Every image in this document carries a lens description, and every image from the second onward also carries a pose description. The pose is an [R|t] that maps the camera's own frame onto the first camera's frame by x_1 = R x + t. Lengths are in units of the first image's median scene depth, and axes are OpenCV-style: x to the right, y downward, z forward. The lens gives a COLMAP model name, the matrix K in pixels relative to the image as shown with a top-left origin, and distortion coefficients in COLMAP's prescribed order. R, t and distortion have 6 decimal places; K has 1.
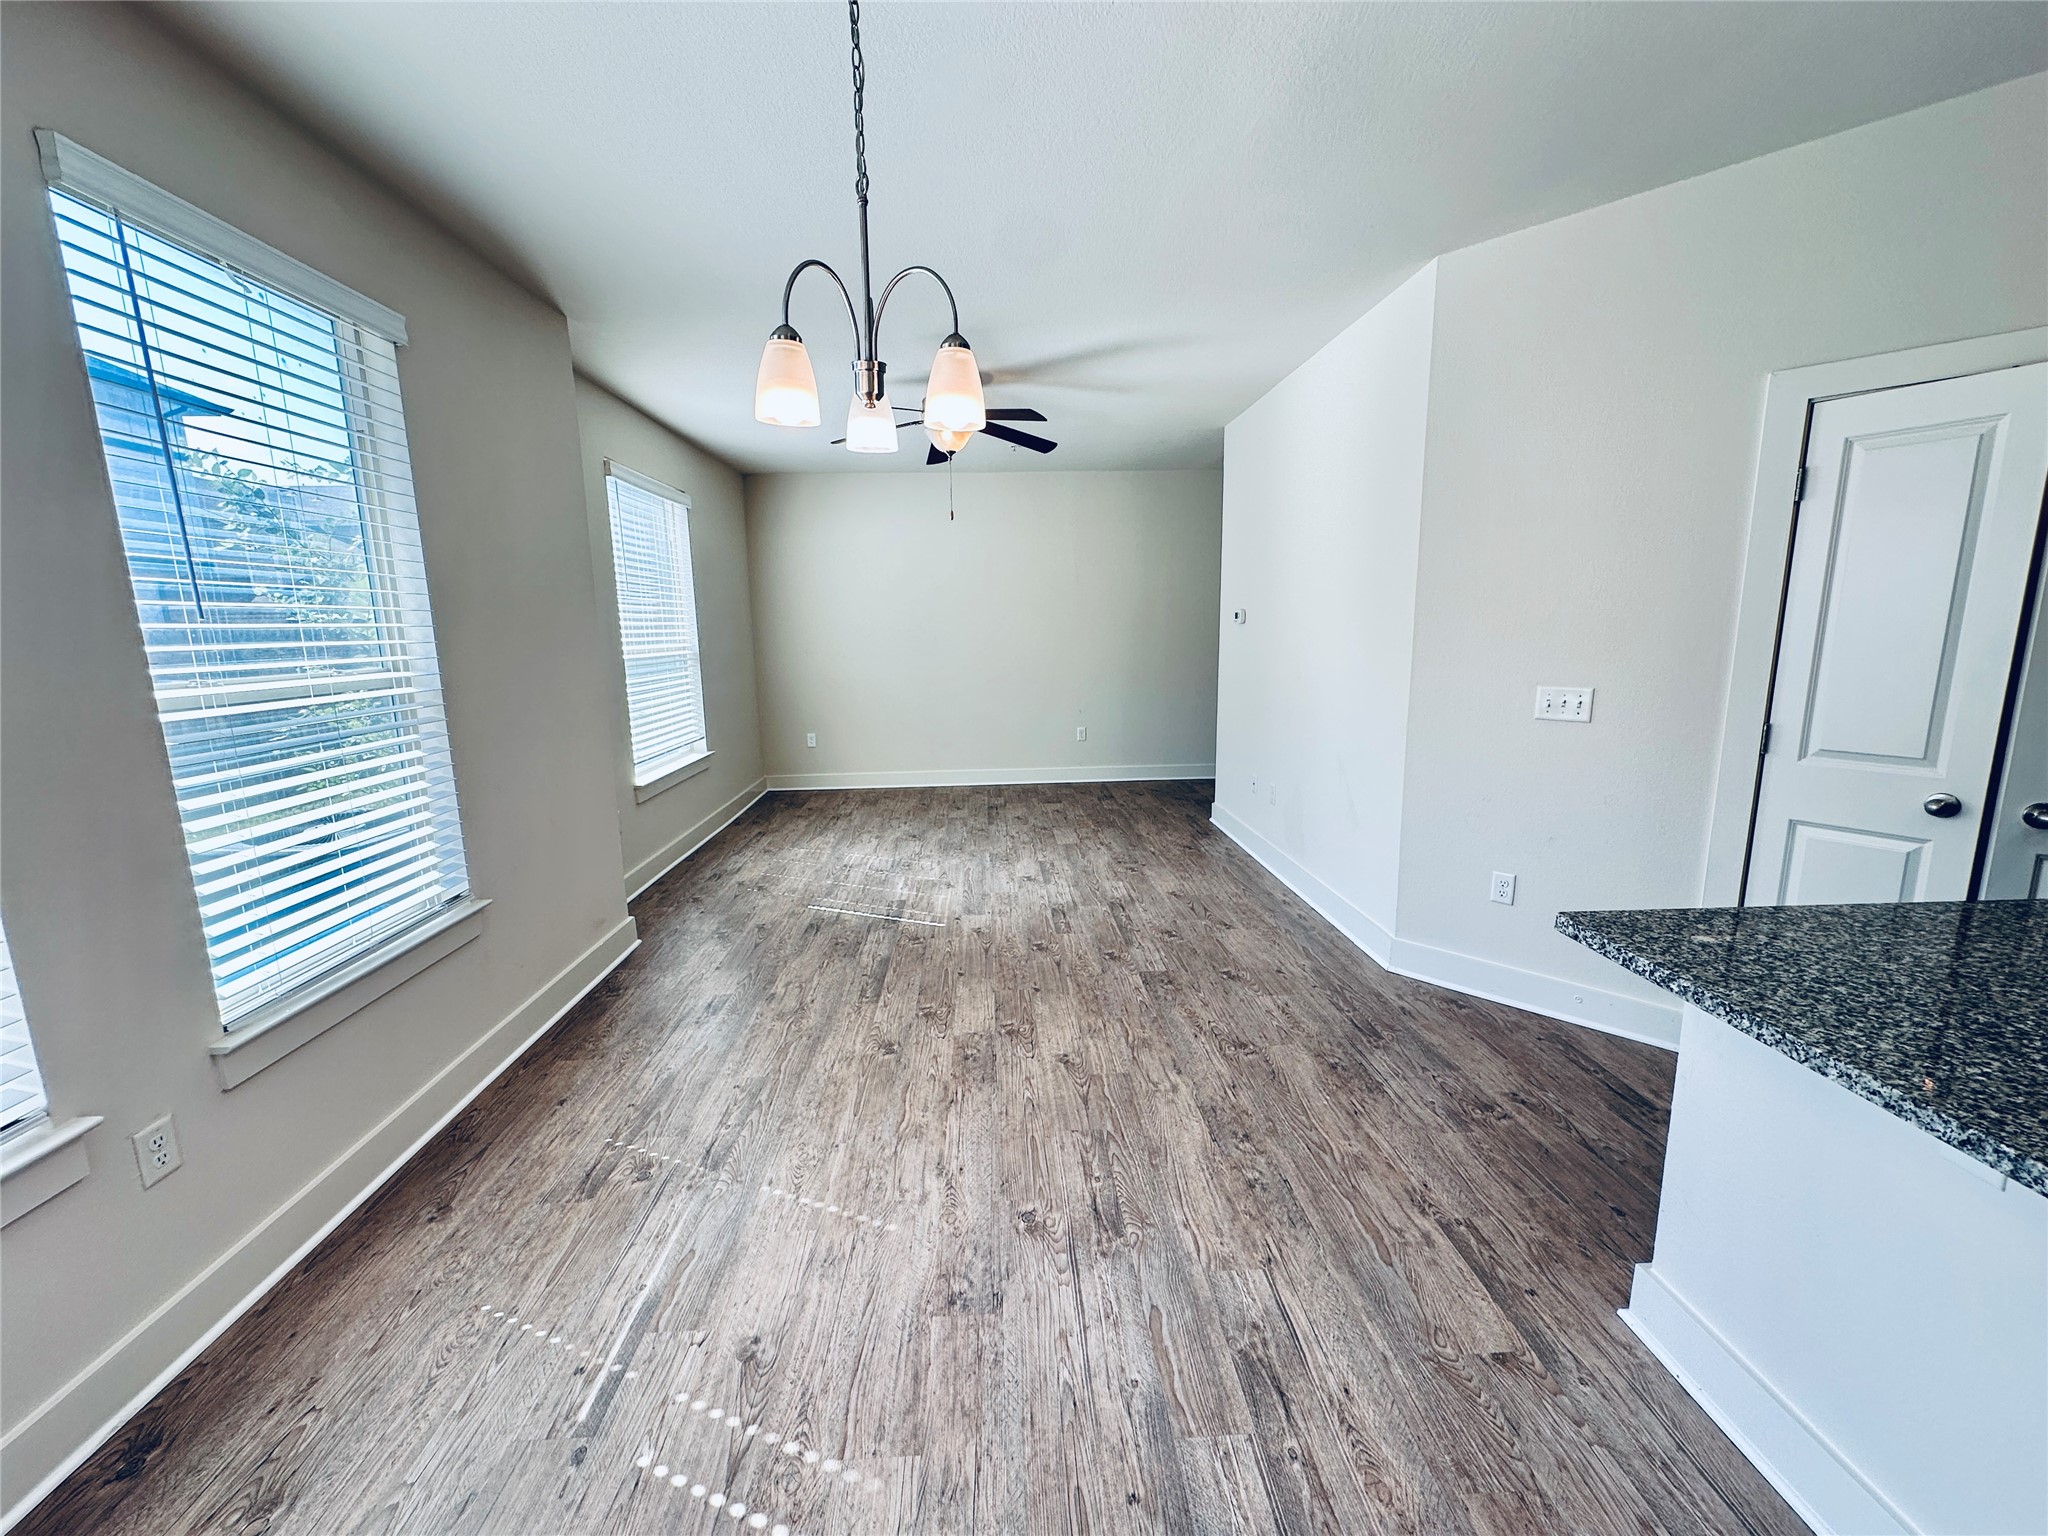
lens RADIAL K [[815.0, 0, 1022.8], [0, 815.0, 767.1], [0, 0, 1]] dist [-0.003255, 0.000827]
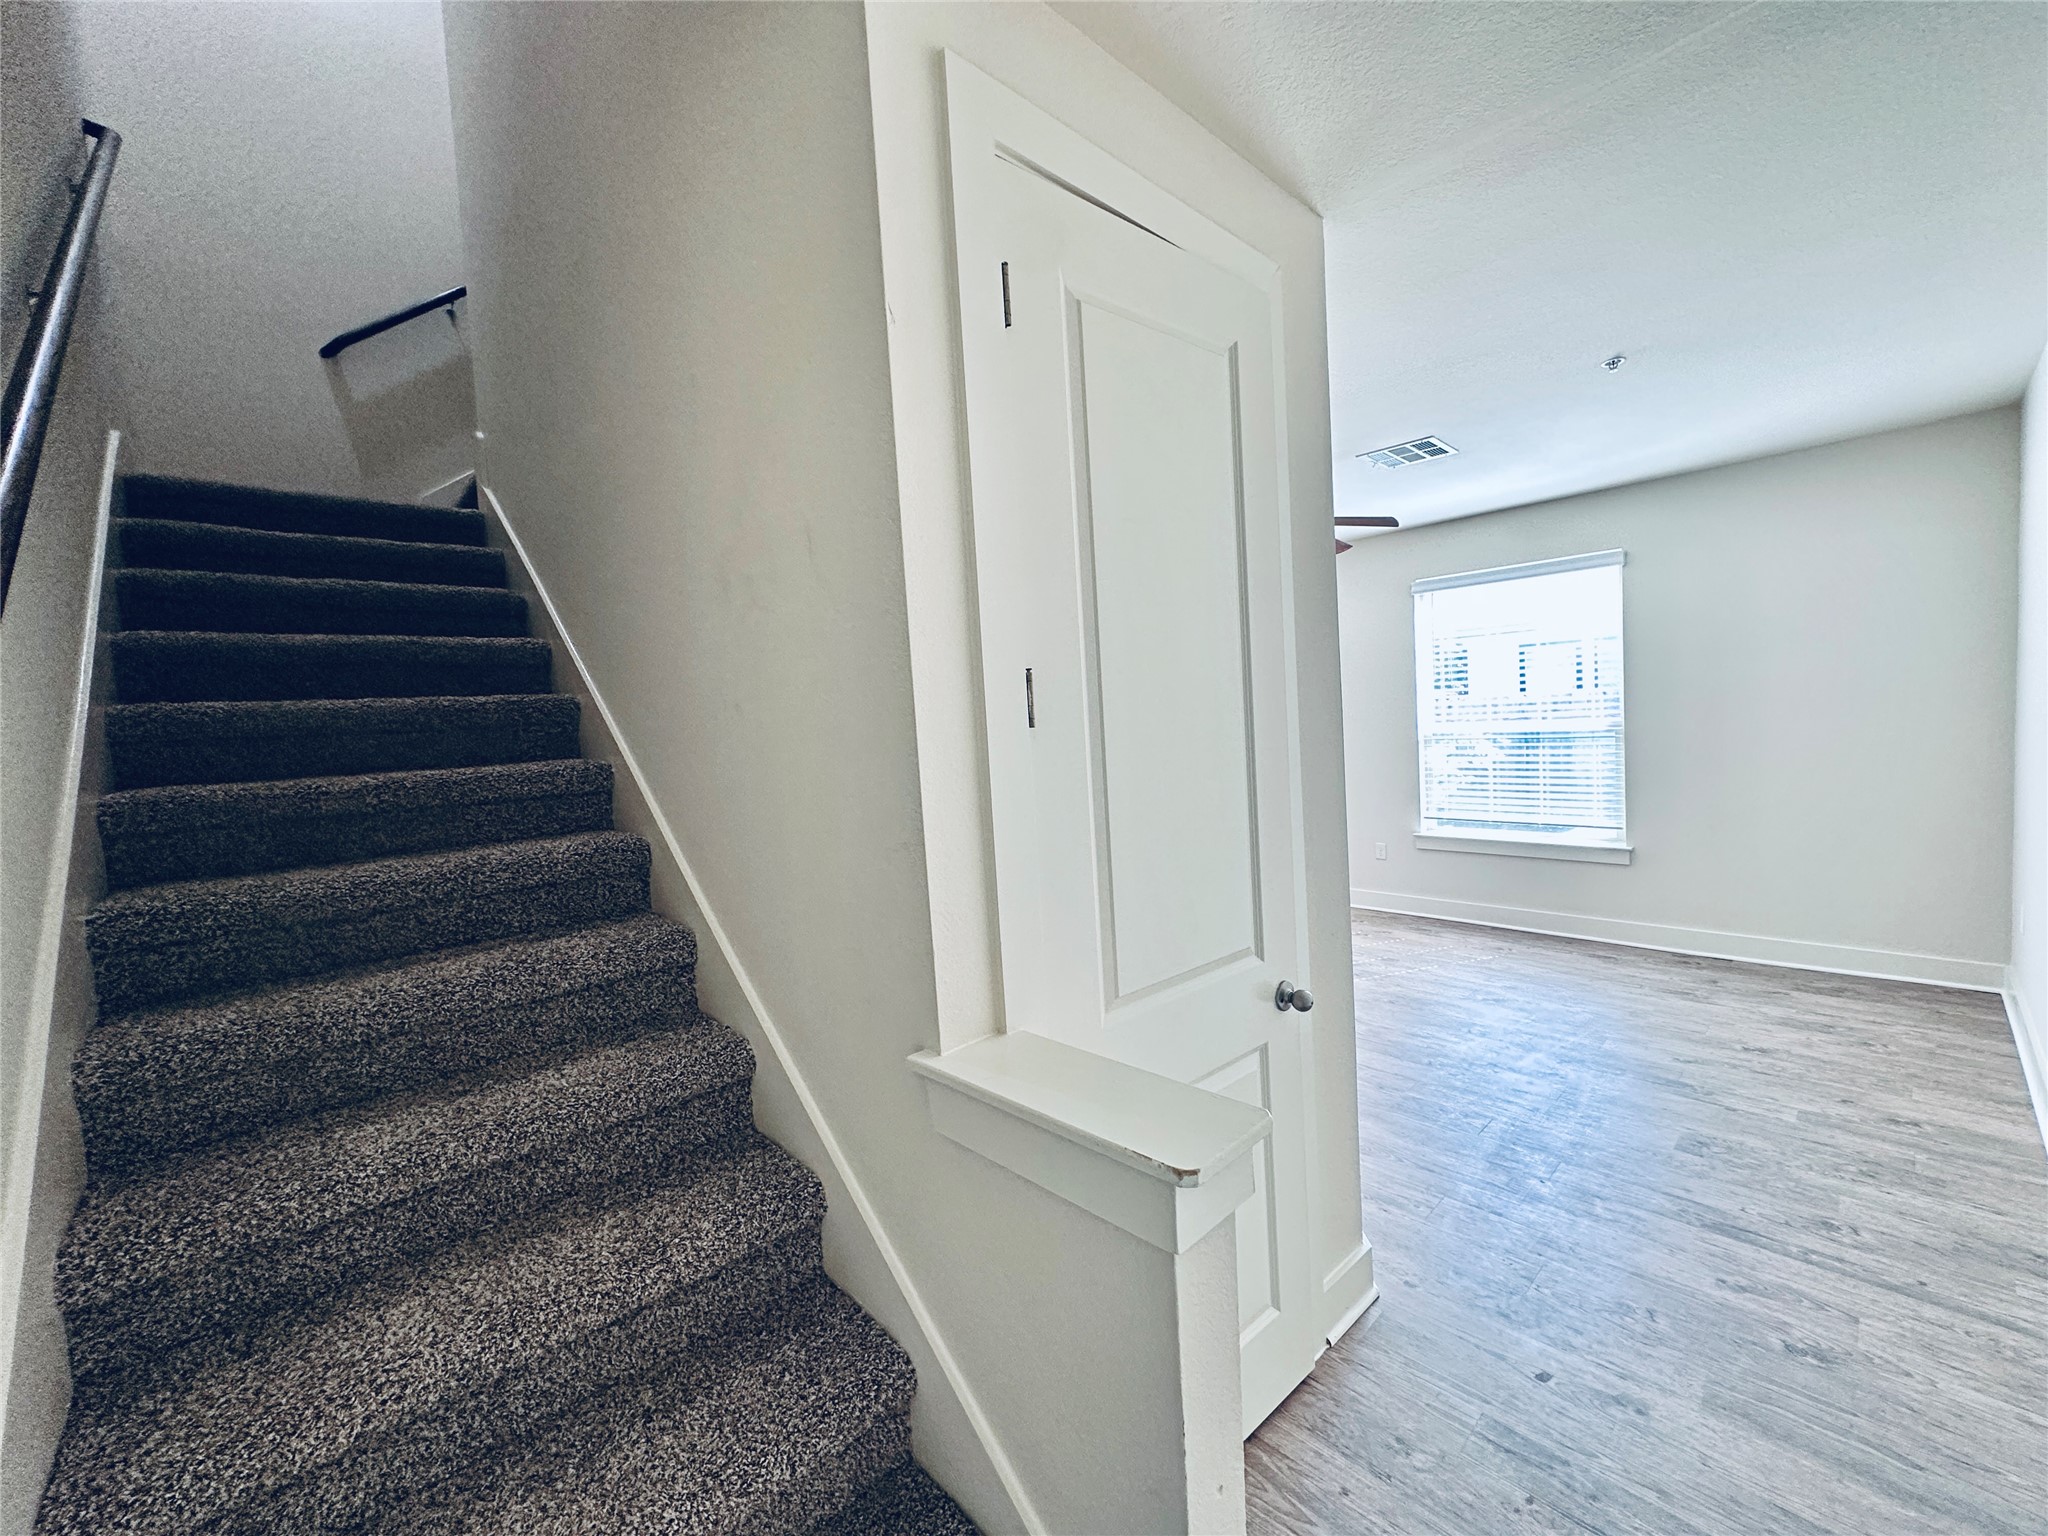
lens RADIAL K [[815.0, 0, 1009.4], [0, 815.0, 766.9], [0, 0, 1]] dist [-0.003255, 0.000827]
pose [[-0.774112, 0.099899, -0.625117, 1.311237], [-0.039176, 0.978018, 0.204809, -0.518177], [0.631836, 0.183035, -0.753181, 2.547410]]
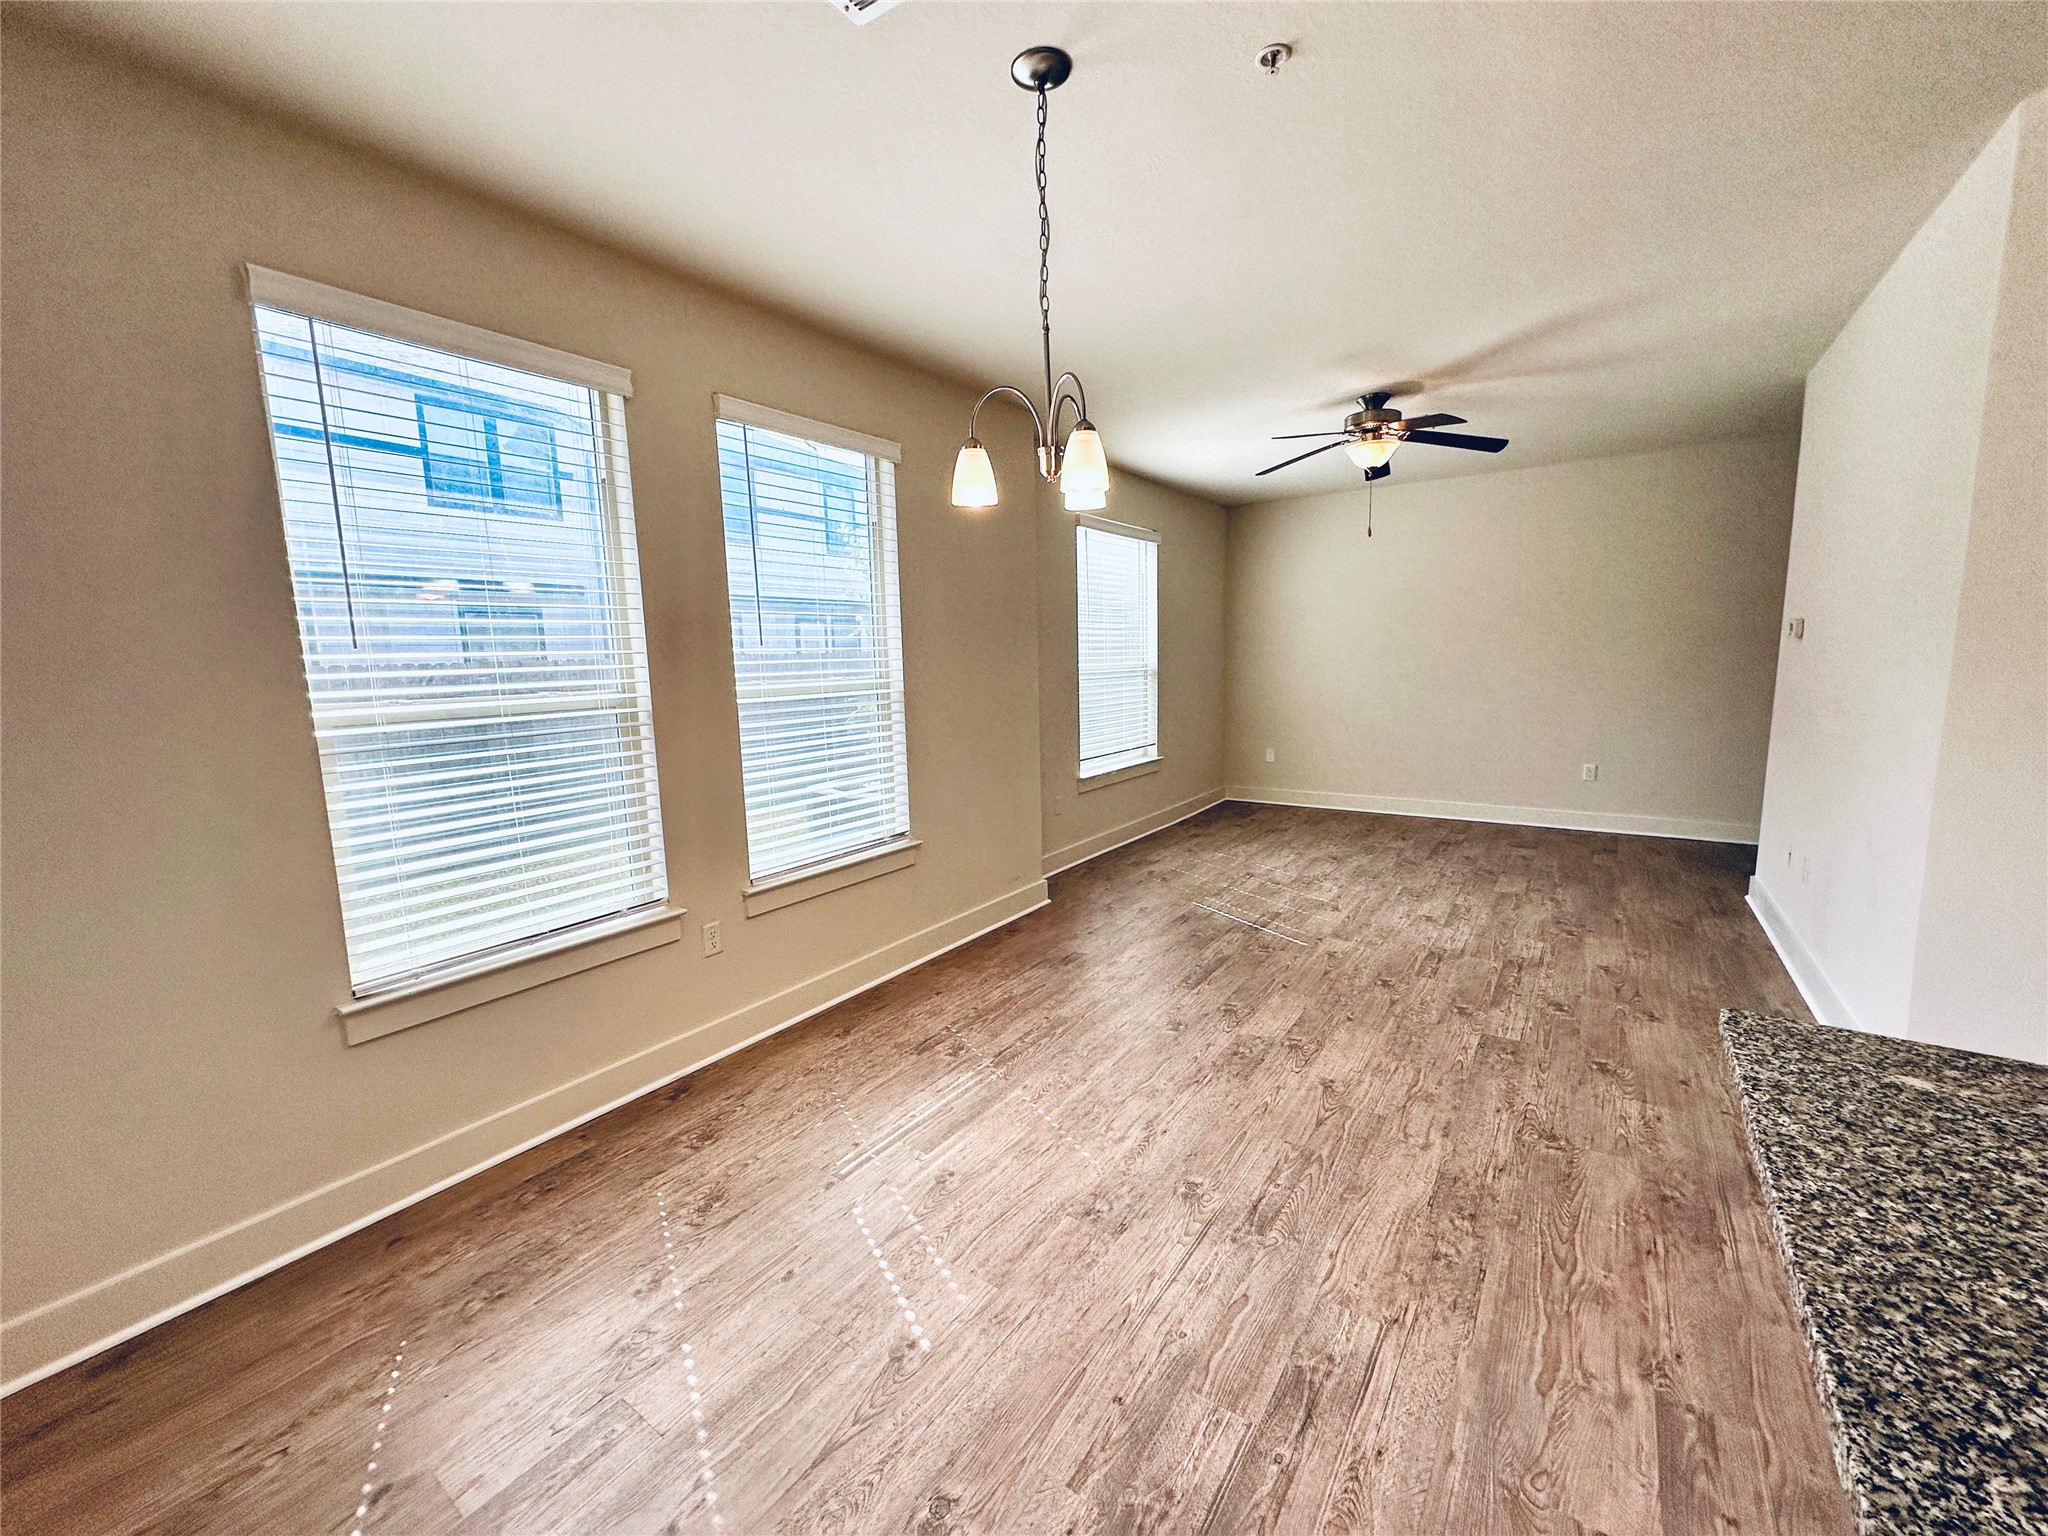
lens RADIAL K [[815.0, 0, 1023.3], [0, 815.0, 768.5], [0, 0, 1]] dist [-0.003255, 0.000827]
pose [[0.788324, 0.084094, -0.609487, 0.328720], [-0.096893, 0.995223, 0.011992, 0.003757], [0.607583, 0.049601, 0.792706, -0.020618]]
